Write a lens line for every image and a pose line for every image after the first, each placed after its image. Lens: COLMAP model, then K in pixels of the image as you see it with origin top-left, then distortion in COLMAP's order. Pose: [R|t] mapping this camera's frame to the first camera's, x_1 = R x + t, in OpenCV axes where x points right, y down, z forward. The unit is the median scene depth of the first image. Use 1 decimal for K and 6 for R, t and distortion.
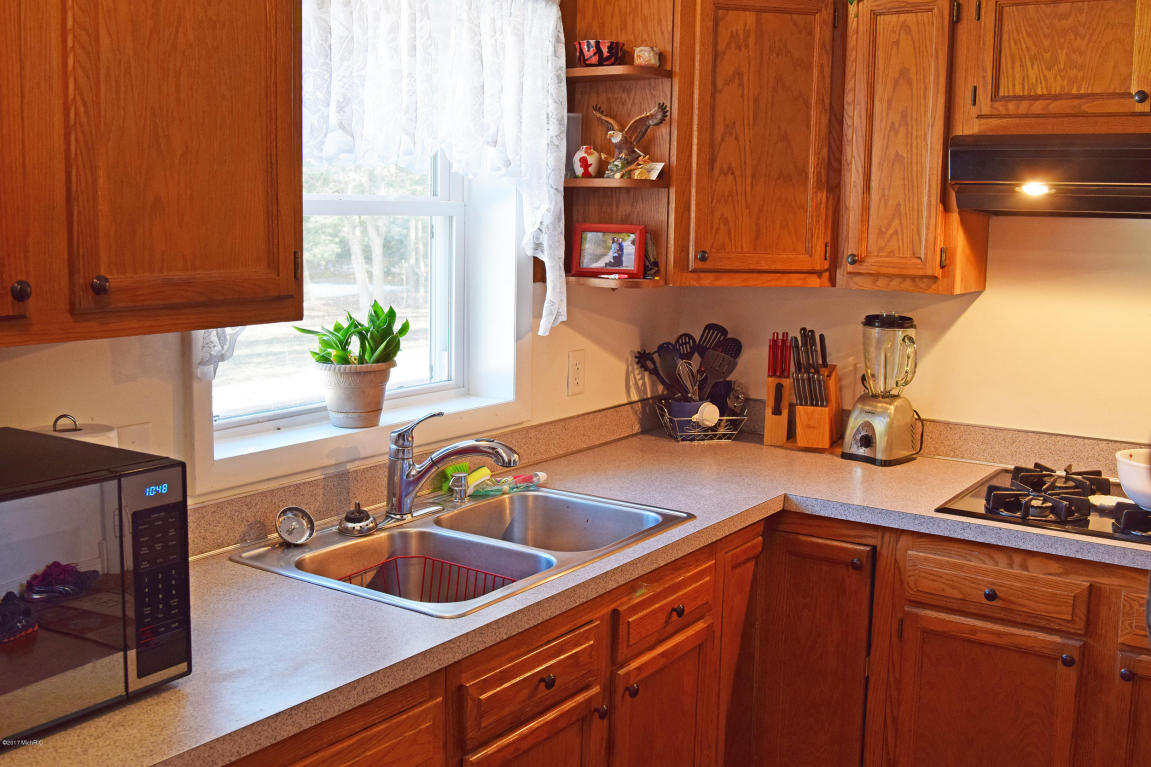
lens RADIAL K [[1201.8, 0, 580.4], [0, 1201.8, 376.7], [0, 0, 1]] dist [-0.056987, 0.000000]
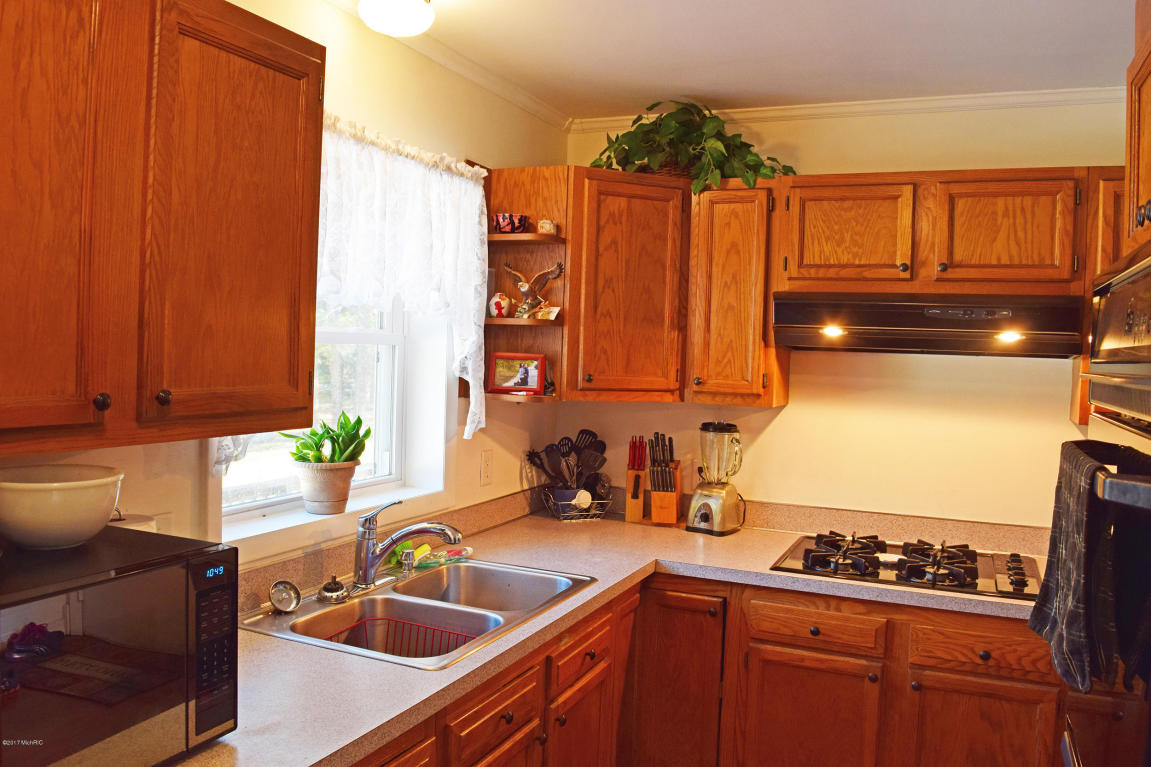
lens RADIAL K [[902.3, 0, 574.6], [0, 902.3, 381.1], [0, 0, 1]] dist [-0.101068, 0.028969]
pose [[0.984984, 0.008026, 0.172458, -0.089260], [0.008636, 0.995378, -0.095645, -0.003173], [-0.172428, 0.095698, 0.980362, 0.037684]]
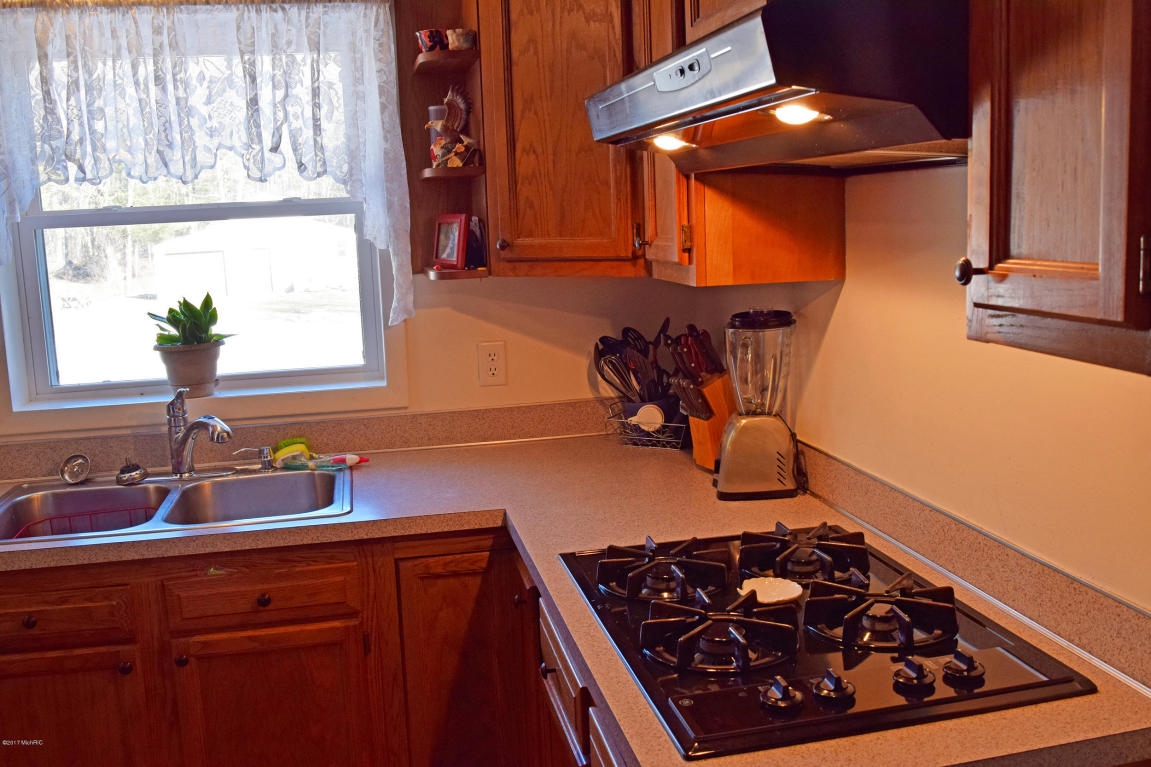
lens RADIAL K [[1088.7, 0, 572.8], [0, 1088.7, 384.8], [0, 0, 1]] dist [-0.072979, 0.000000]
pose [[0.700894, 0.064194, -0.710371, 0.793188], [-0.043064, 0.997933, 0.047690, -0.036760], [0.711964, -0.002834, 0.702210, 0.474773]]
